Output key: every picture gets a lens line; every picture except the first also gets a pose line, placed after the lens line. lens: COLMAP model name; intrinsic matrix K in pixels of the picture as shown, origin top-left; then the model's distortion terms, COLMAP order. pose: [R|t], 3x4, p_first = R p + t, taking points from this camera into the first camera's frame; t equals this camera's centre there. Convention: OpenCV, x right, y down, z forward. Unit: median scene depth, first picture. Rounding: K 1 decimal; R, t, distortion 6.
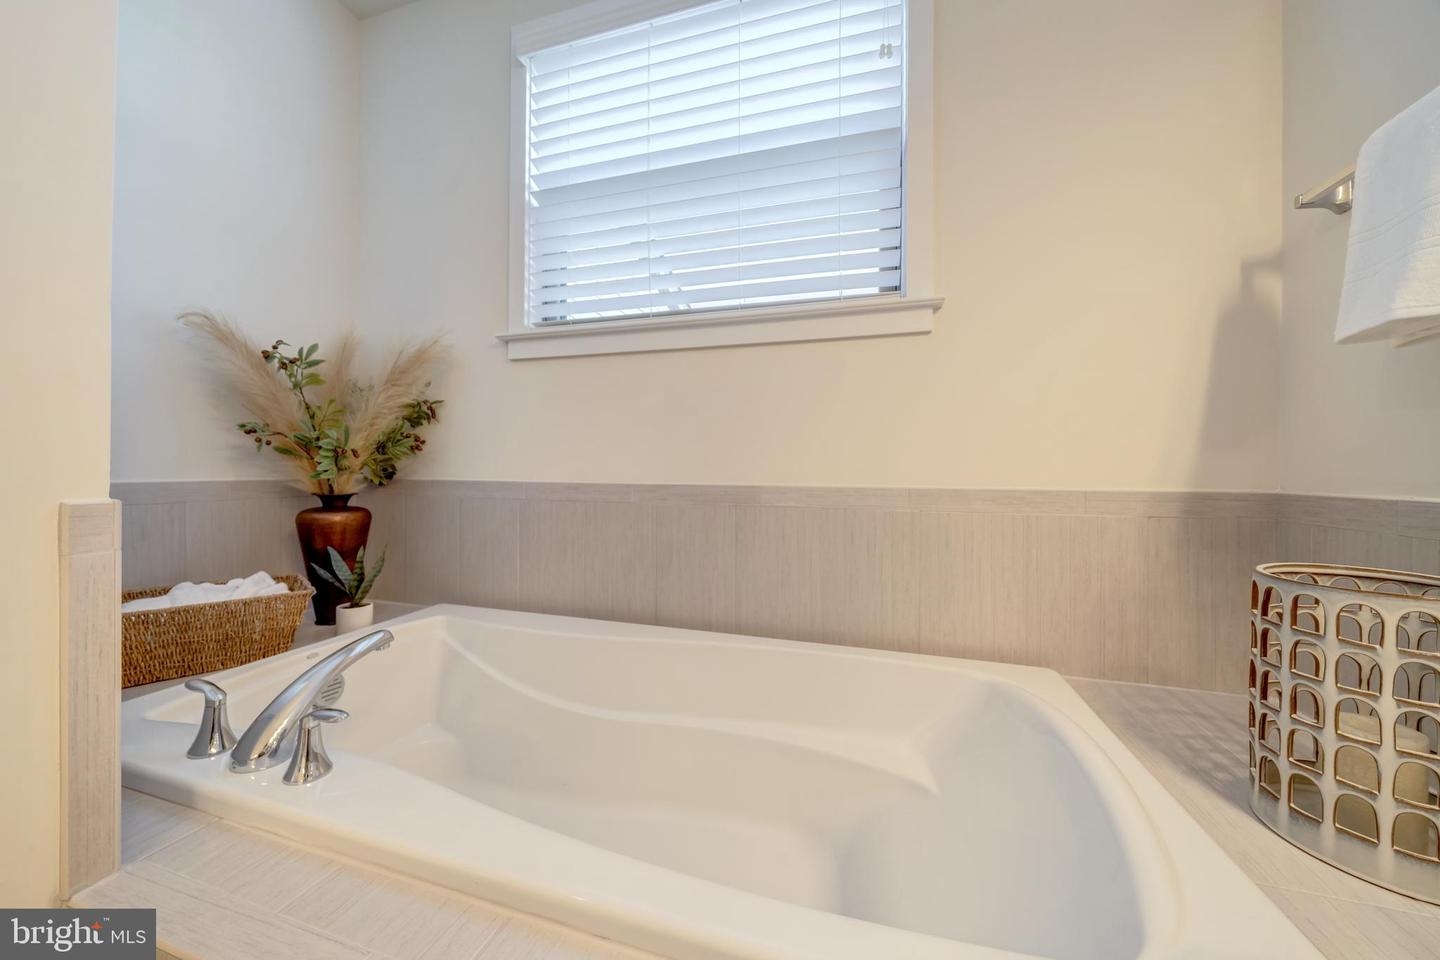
lens RADIAL K [[497.2, 0, 733.6], [0, 497.2, 466.9], [0, 0, 1]] dist [0.000396, -0.000345]
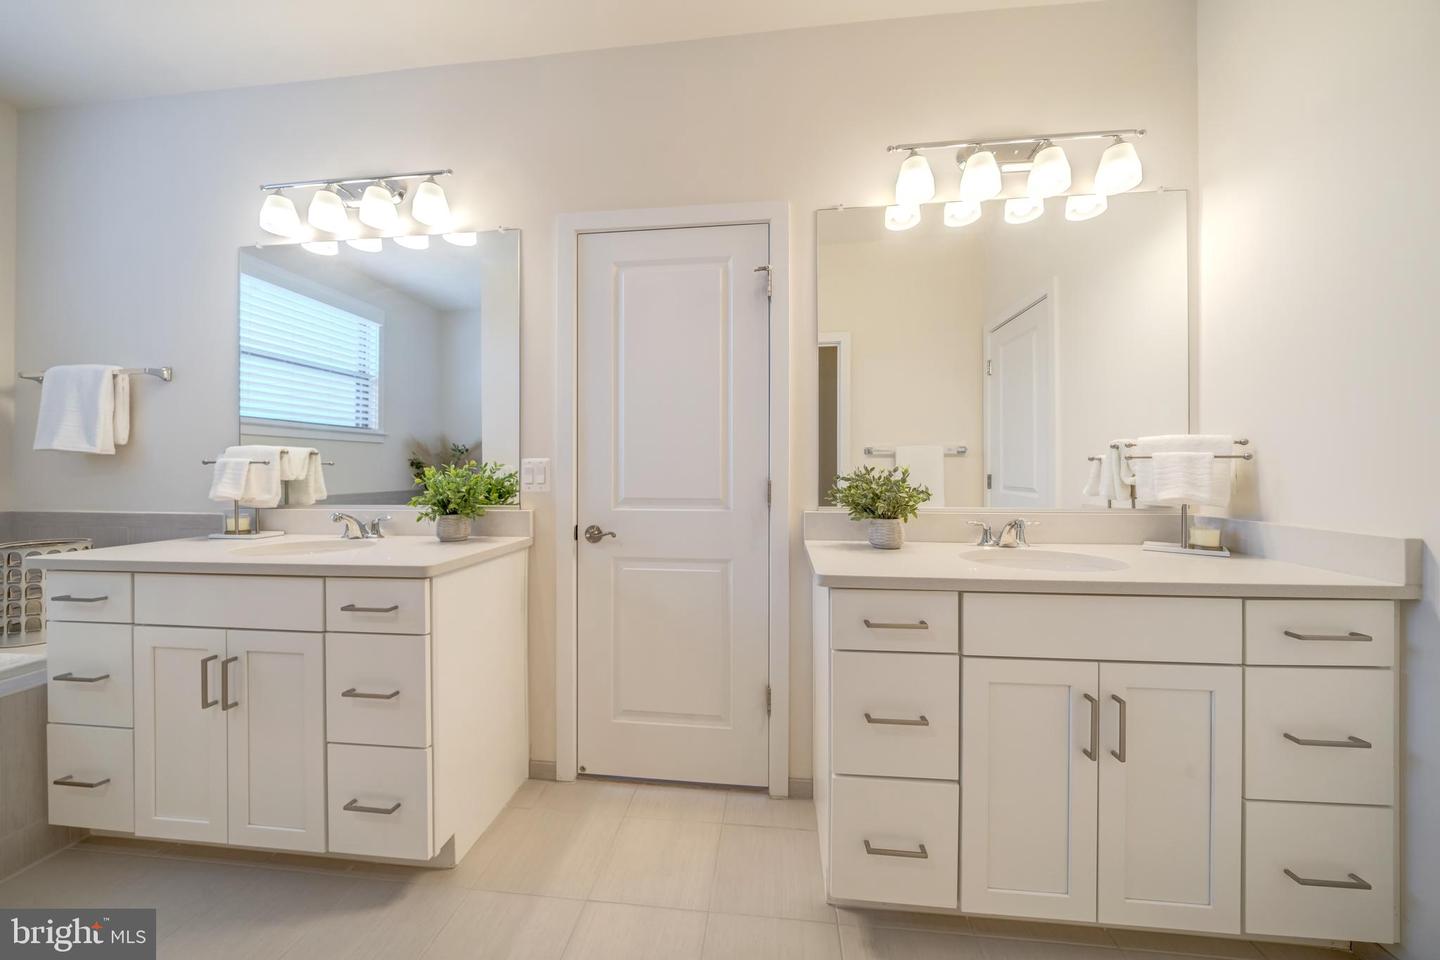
lens RADIAL K [[497.2, 0, 727.3], [0, 497.2, 478.0], [0, 0, 1]] dist [0.000396, -0.000345]
pose [[-0.185197, -0.012859, 0.982617, -1.136611], [-0.010370, 0.999884, 0.011131, -0.109128], [-0.982647, -0.008128, -0.185309, -1.185308]]
